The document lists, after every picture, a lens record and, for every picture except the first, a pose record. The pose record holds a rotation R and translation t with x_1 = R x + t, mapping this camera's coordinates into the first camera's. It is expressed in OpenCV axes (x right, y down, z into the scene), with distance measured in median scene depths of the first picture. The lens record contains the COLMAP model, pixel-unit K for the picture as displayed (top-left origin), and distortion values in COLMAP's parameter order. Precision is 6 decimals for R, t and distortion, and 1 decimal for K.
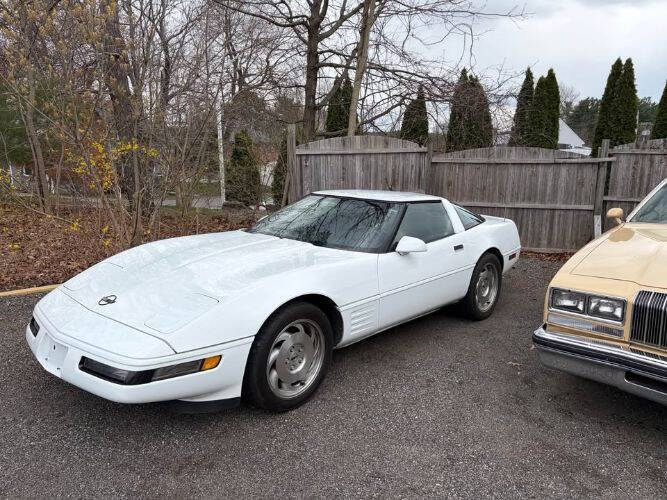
lens RADIAL K [[502.7, 0, 328.4], [0, 502.7, 250.5], [0, 0, 1]] dist [0.032053, -0.024350]
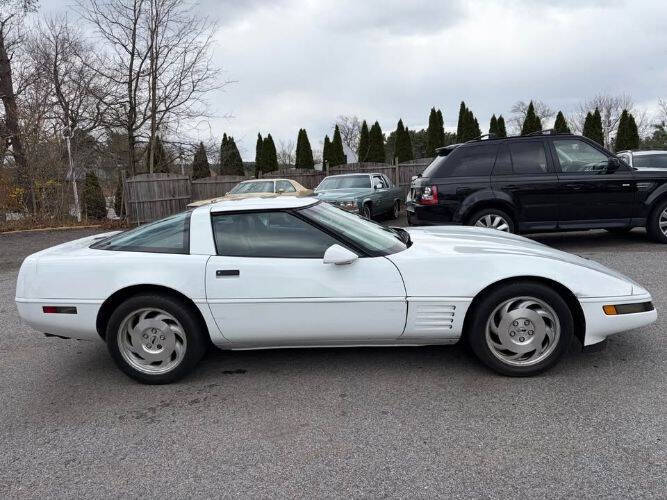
lens RADIAL K [[502.7, 0, 333.8], [0, 502.7, 250.2], [0, 0, 1]] dist [0.032053, -0.024350]
pose [[0.951106, -0.086307, 0.296561, 0.075082], [0.103614, 0.993683, -0.043115, 0.190834], [-0.290966, 0.071734, 0.954040, -0.881803]]
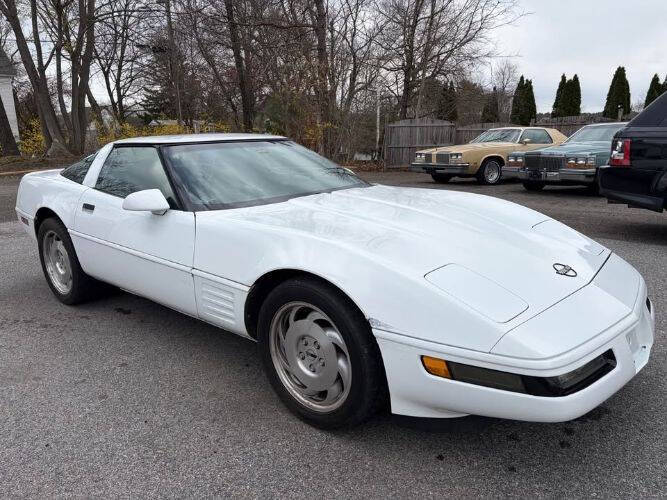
lens RADIAL K [[502.7, 0, 335.7], [0, 502.7, 249.4], [0, 0, 1]] dist [0.032053, -0.024350]
pose [[0.941365, 0.070060, -0.330035, 0.307664], [-0.061174, 0.997432, 0.037247, 0.189293], [0.331797, -0.014873, 0.943234, -0.810411]]
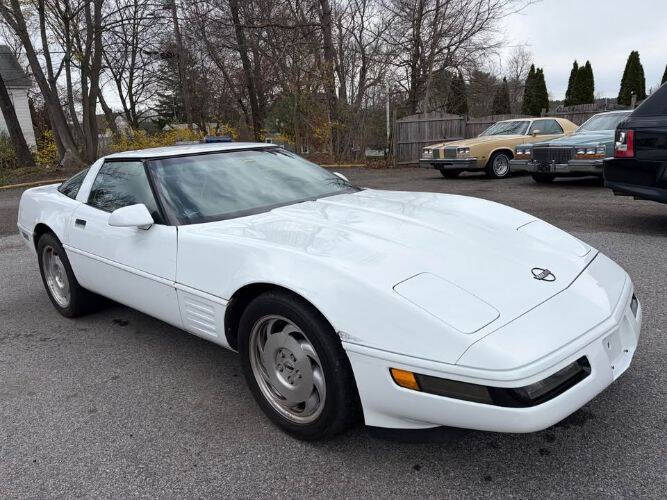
lens RADIAL K [[502.7, 0, 333.9], [0, 502.7, 250.3], [0, 0, 1]] dist [0.032053, -0.024350]
pose [[0.930067, 0.042680, -0.364902, 0.321461], [-0.027443, 0.998525, 0.046845, 0.183582], [0.366363, -0.033555, 0.929867, -0.805500]]
